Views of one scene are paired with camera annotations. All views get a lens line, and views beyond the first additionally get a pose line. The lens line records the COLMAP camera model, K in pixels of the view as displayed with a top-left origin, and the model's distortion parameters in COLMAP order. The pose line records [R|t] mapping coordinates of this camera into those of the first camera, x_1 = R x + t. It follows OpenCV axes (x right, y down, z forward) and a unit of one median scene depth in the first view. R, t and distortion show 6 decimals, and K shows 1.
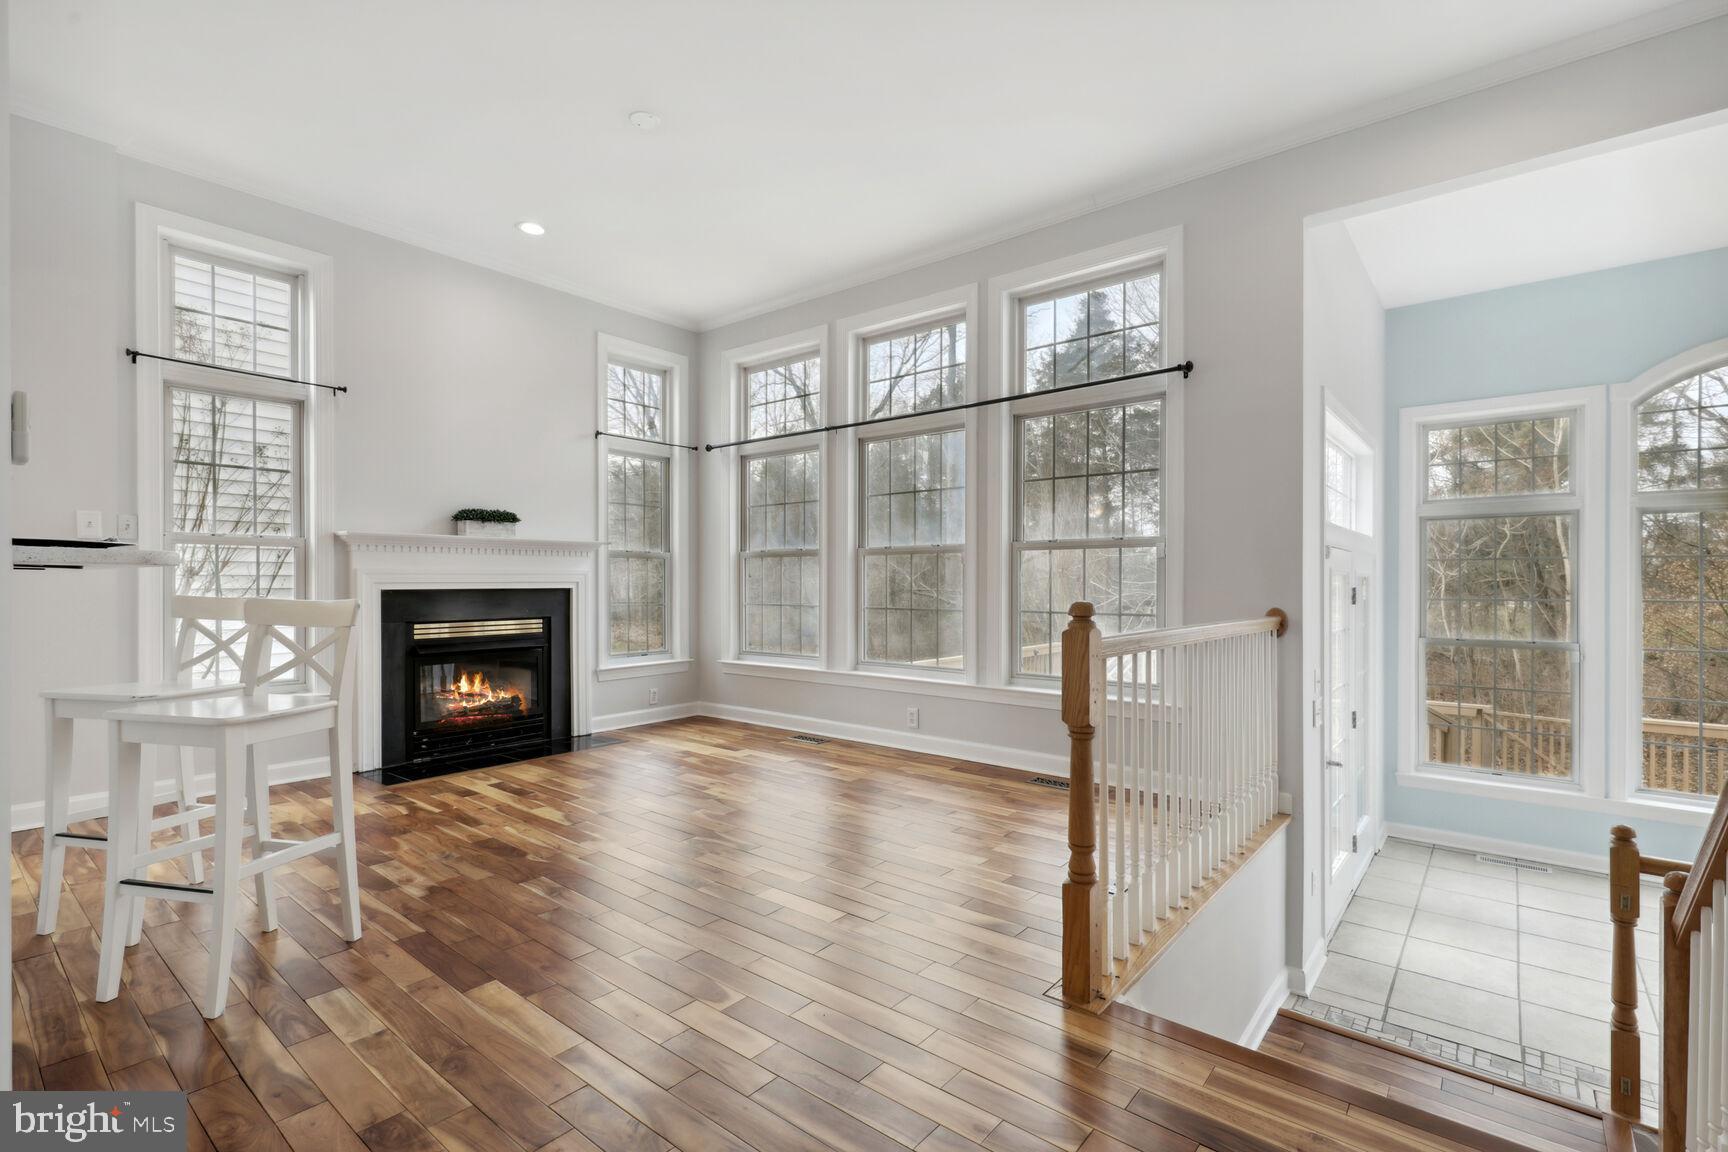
lens RADIAL K [[772.9, 0, 906.4], [0, 772.9, 588.4], [0, 0, 1]] dist [0.026873, -0.000528]
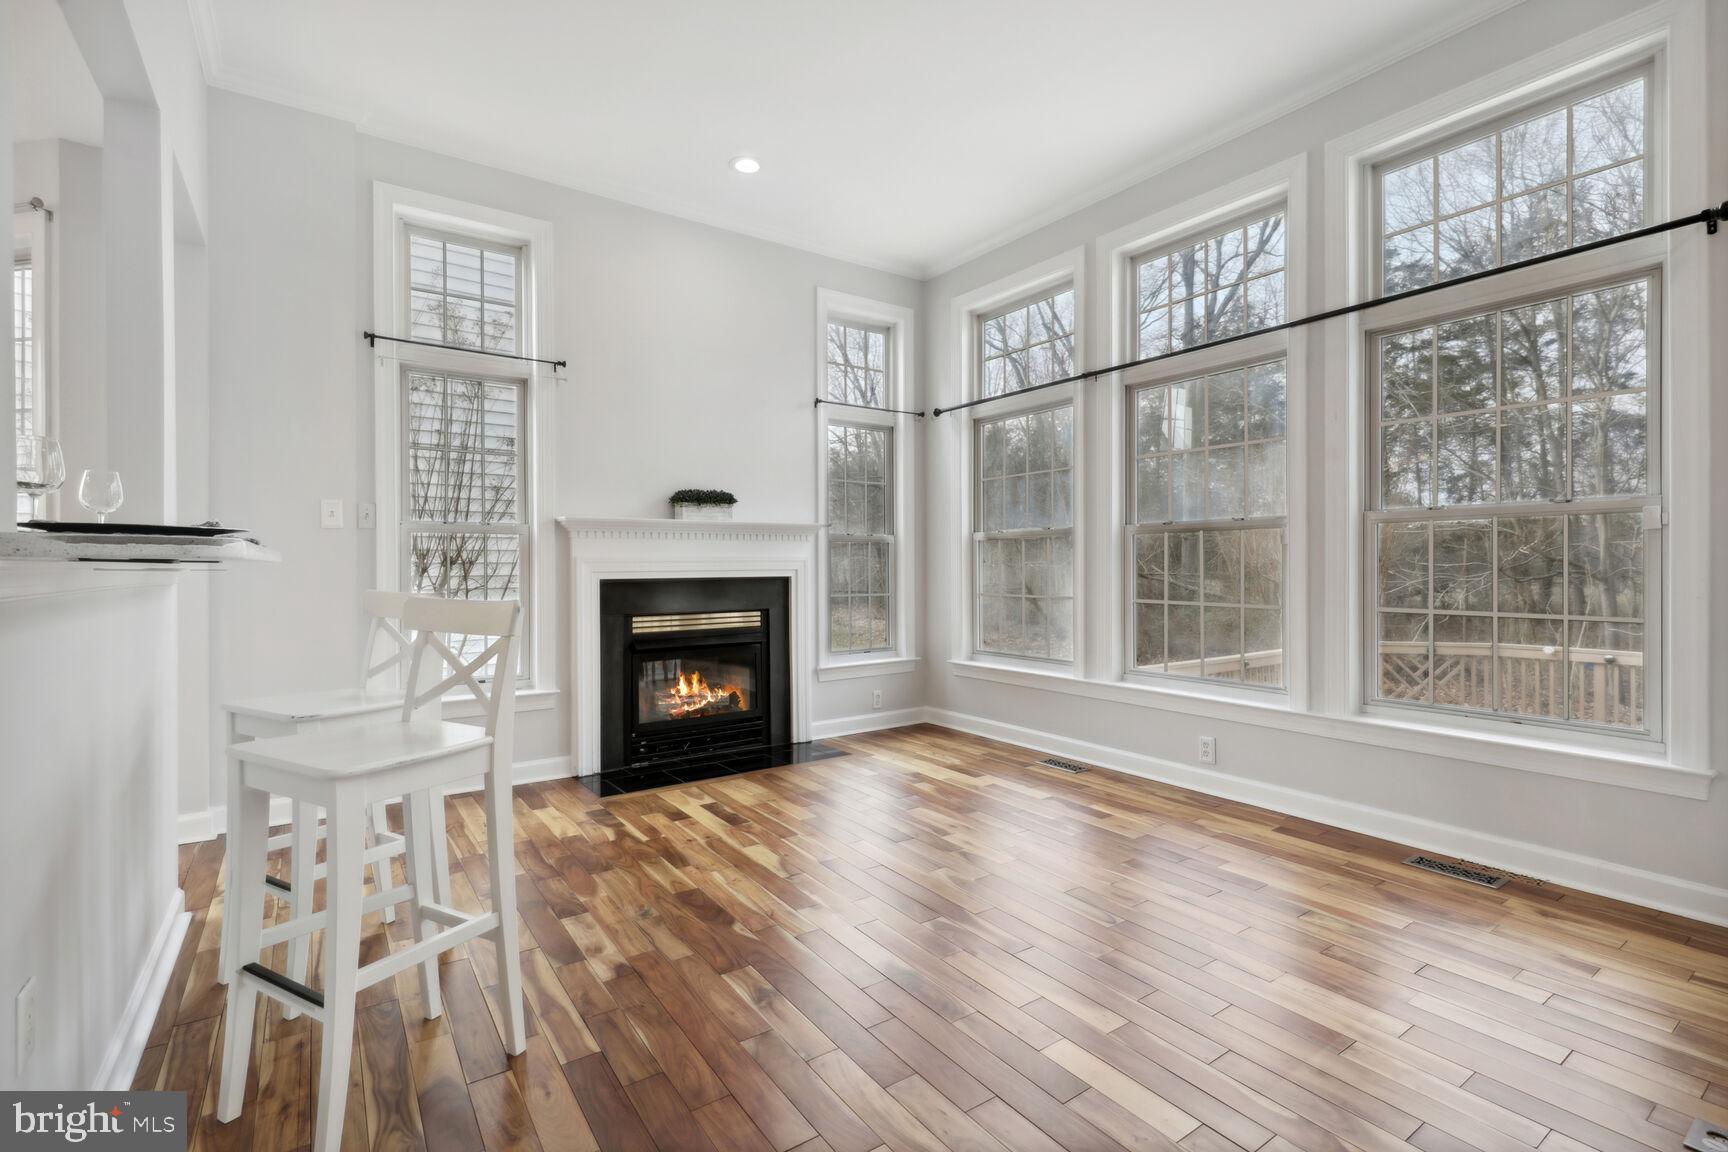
lens RADIAL K [[772.9, 0, 906.4], [0, 772.9, 588.4], [0, 0, 1]] dist [0.026873, -0.000528]
pose [[0.964785, 0.003327, -0.263017, -0.079766], [0.002366, 0.999770, 0.021325, -0.006543], [0.263027, -0.021196, 0.964555, 0.207311]]
